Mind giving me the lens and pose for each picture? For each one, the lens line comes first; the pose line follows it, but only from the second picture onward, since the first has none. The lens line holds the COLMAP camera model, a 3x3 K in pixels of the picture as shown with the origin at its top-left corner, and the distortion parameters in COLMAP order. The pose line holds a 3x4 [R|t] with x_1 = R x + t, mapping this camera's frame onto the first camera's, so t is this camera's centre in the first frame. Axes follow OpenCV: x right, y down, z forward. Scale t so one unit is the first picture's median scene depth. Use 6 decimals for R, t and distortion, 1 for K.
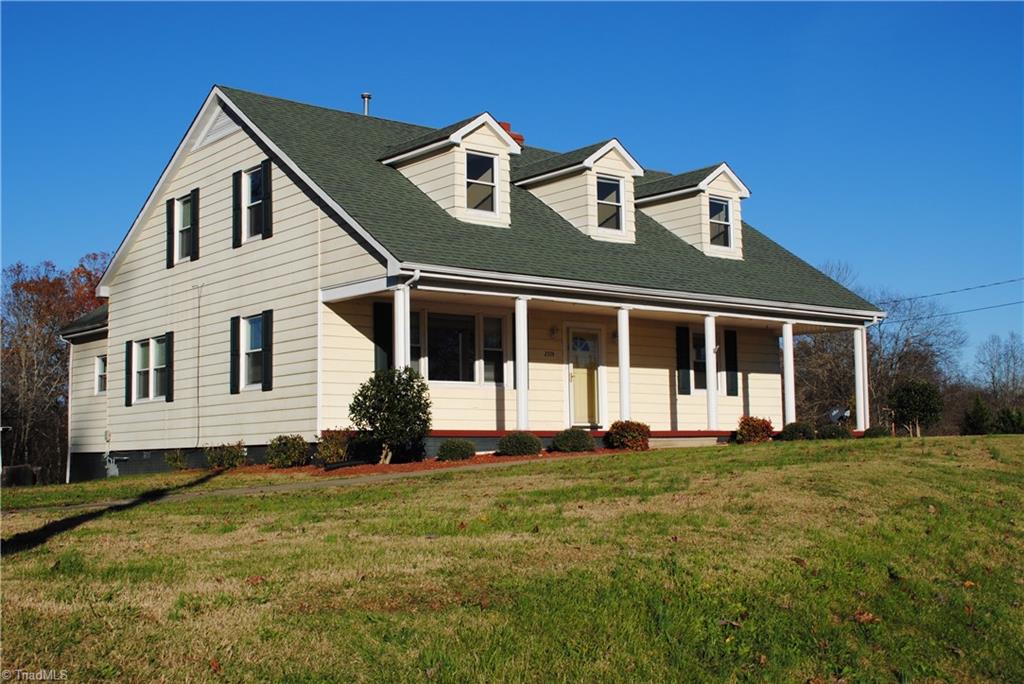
lens RADIAL K [[1194.6, 0, 512.0], [0, 1194.6, 342.0], [0, 0, 1]] dist [0.109776, 0.001325]
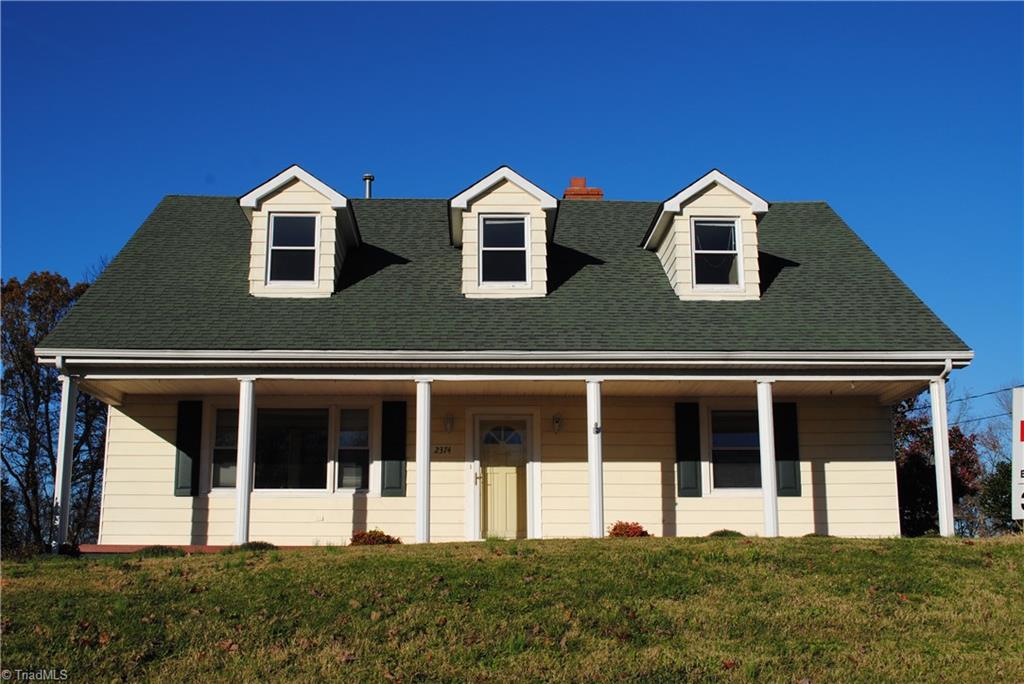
lens RADIAL K [[1147.7, 0, 512.0], [0, 1147.7, 342.0], [0, 0, 1]] dist [-0.078167, 0.001845]
pose [[0.792553, -0.110129, -0.599776, 0.482999], [0.046108, 0.991564, -0.121140, 0.030360], [0.608057, 0.068355, 0.790945, 0.394686]]
